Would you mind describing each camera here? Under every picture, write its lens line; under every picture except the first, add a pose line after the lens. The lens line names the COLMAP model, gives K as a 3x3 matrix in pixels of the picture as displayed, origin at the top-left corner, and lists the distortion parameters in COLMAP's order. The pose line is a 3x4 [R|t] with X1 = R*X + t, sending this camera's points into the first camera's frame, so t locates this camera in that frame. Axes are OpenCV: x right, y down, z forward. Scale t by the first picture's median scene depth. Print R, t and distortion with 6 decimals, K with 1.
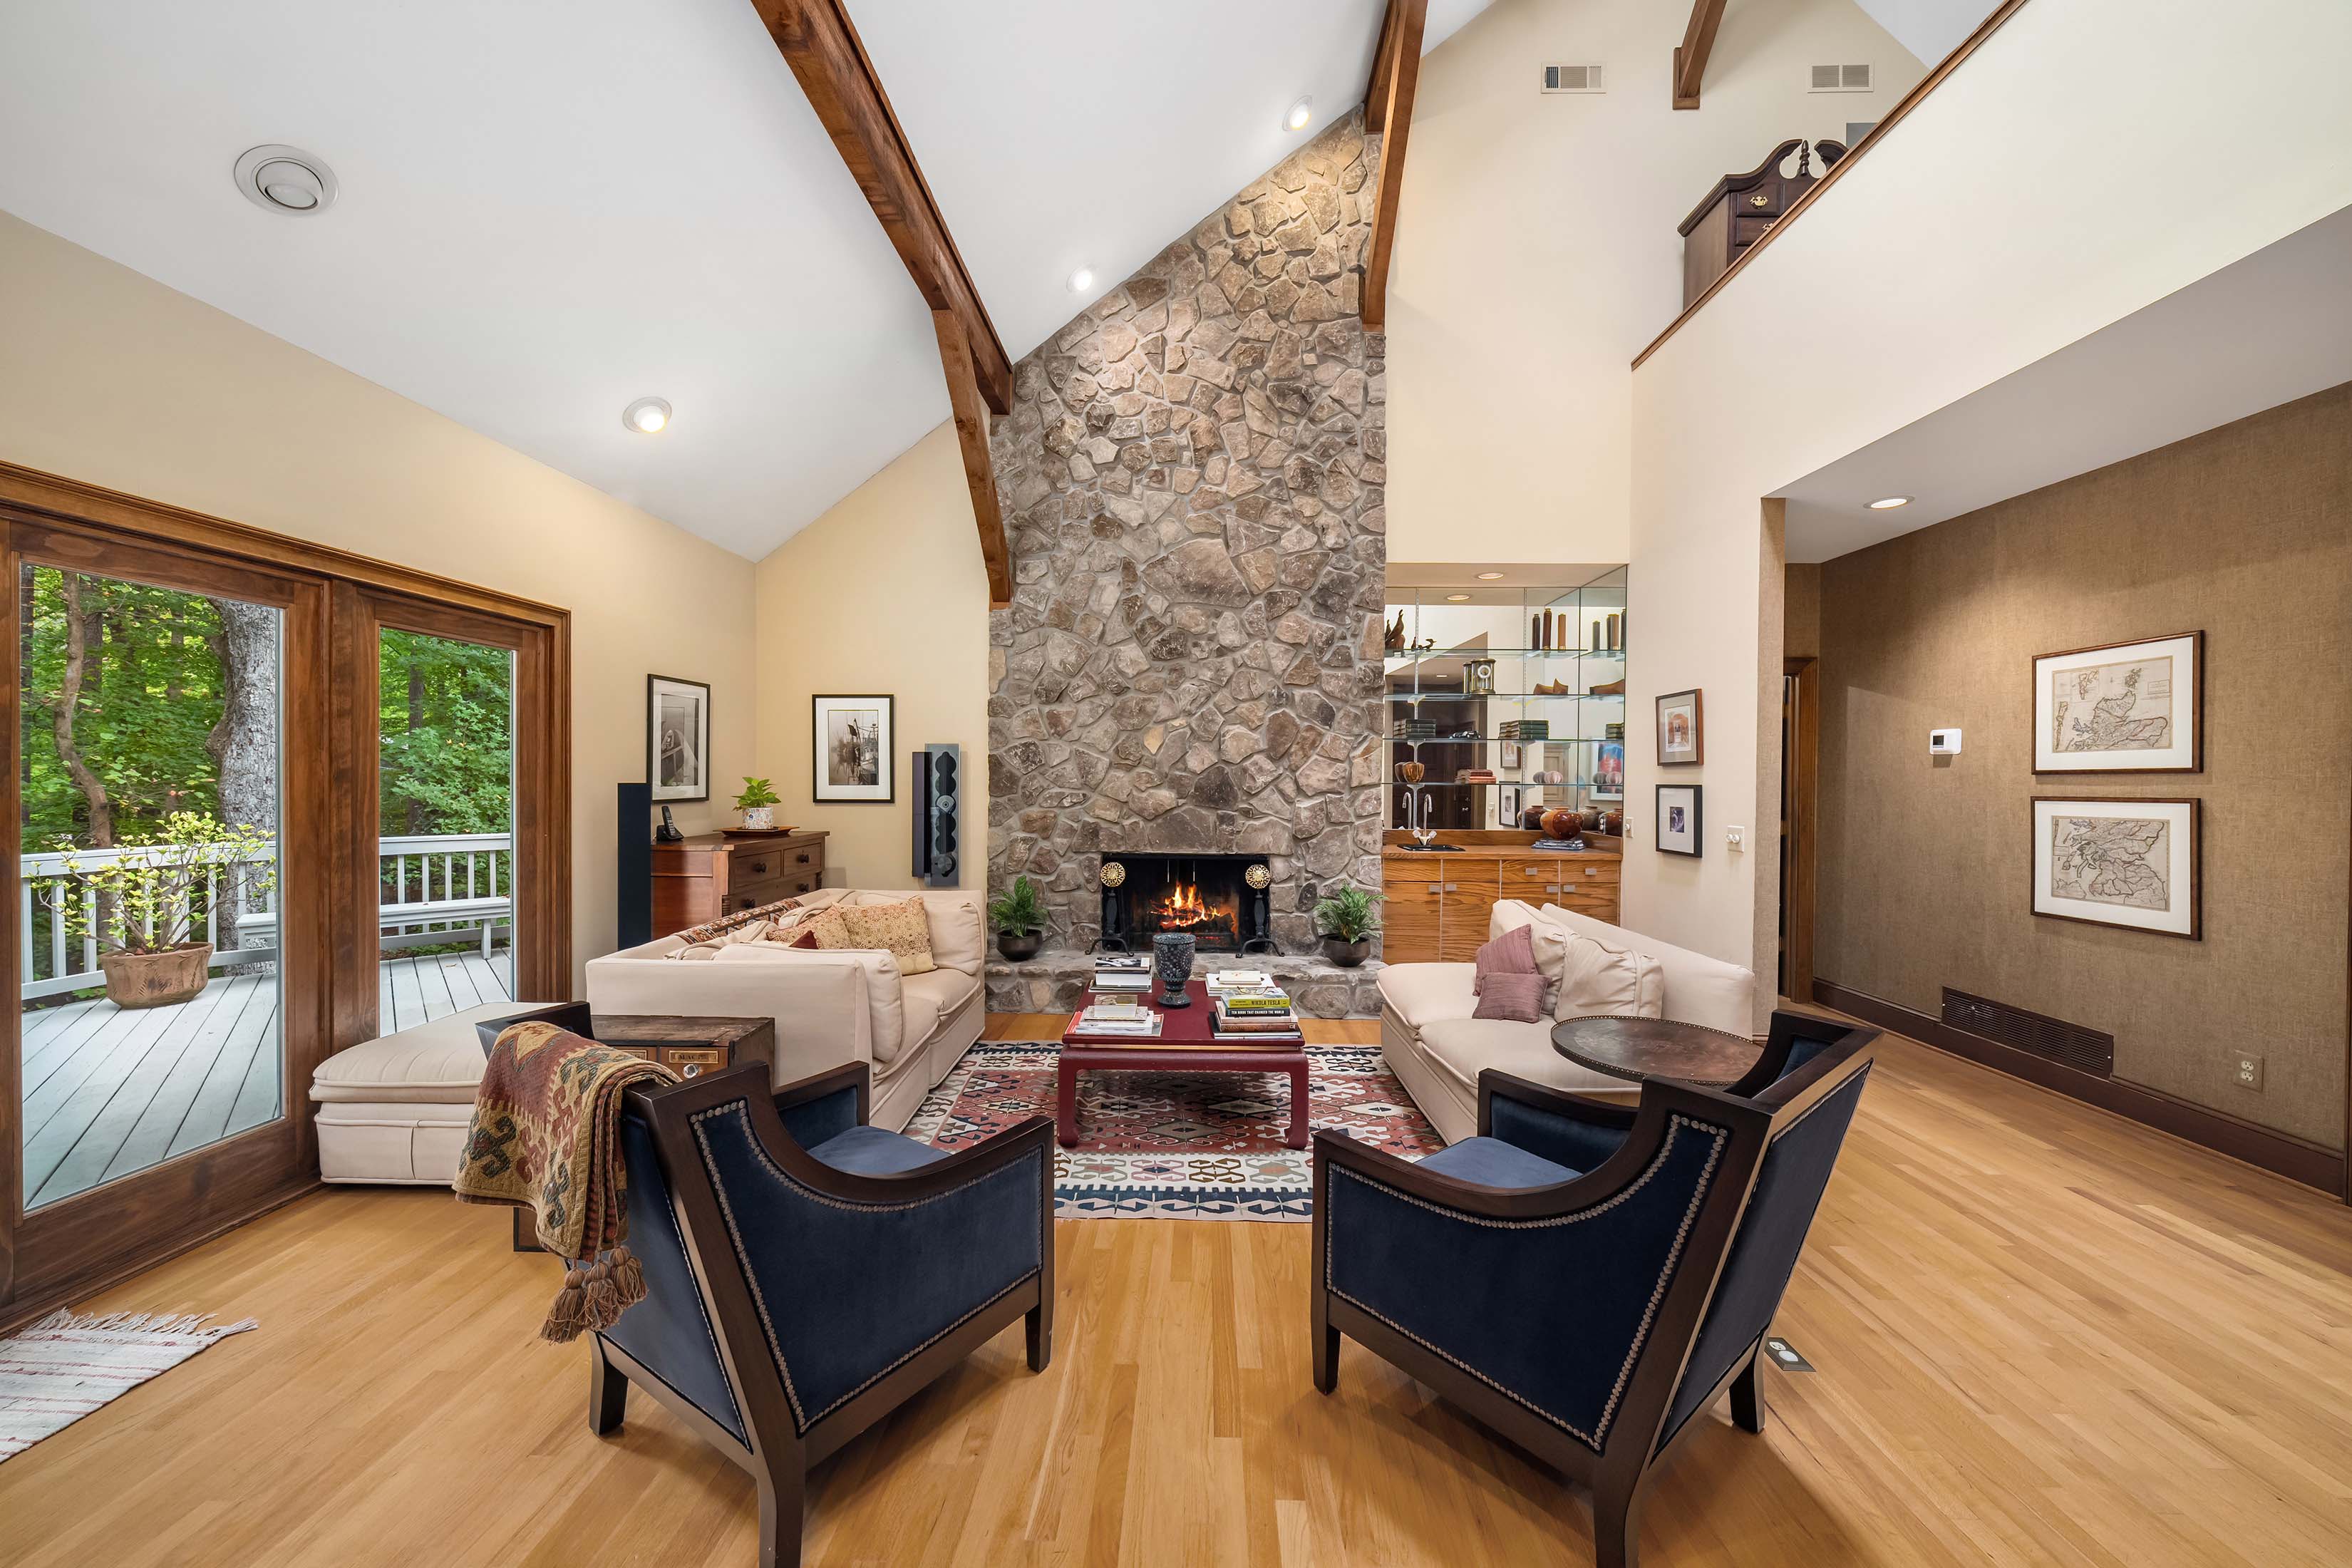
lens RADIAL K [[827.3, 0, 1159.0], [0, 827.3, 785.3], [0, 0, 1]] dist [0.003490, -0.000175]
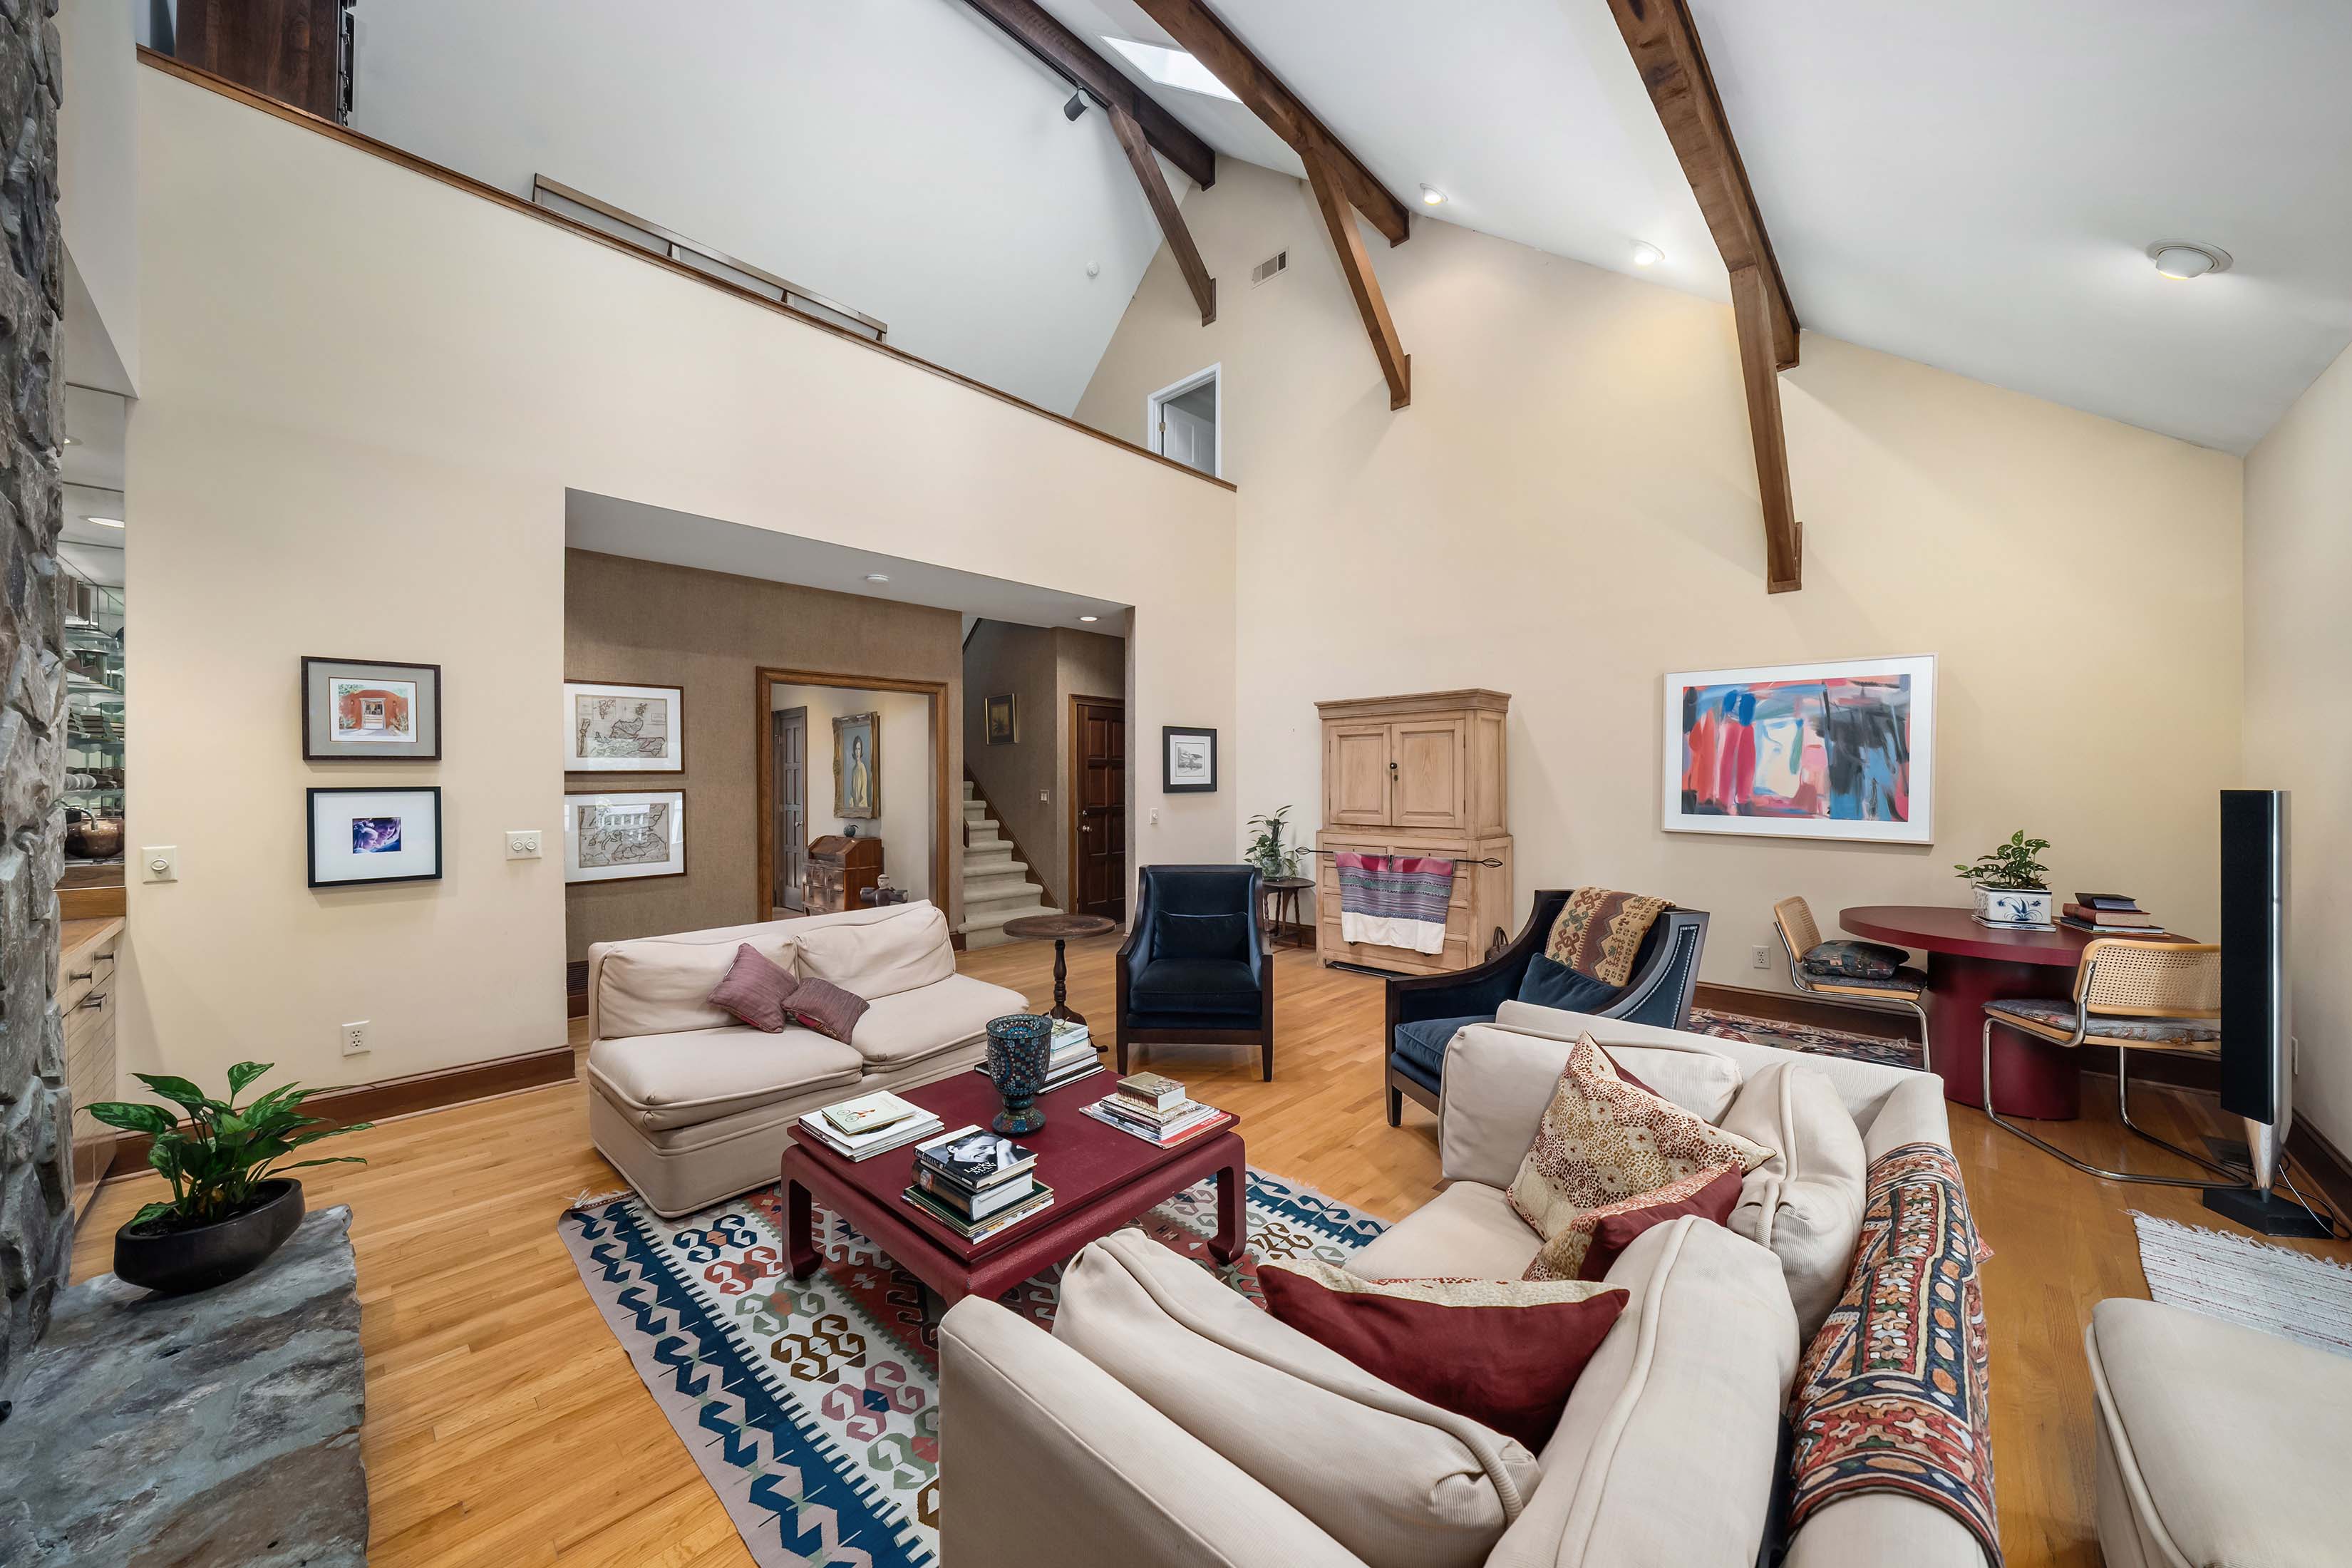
lens RADIAL K [[912.6, 0, 1165.5], [0, 912.6, 778.3], [0, 0, 1]] dist [0.002189, 0.000086]
pose [[-0.767141, -0.003282, 0.641470, -0.364275], [0.005221, 0.999922, 0.011359, -0.011904], [-0.641457, 0.012063, -0.767064, 1.011476]]
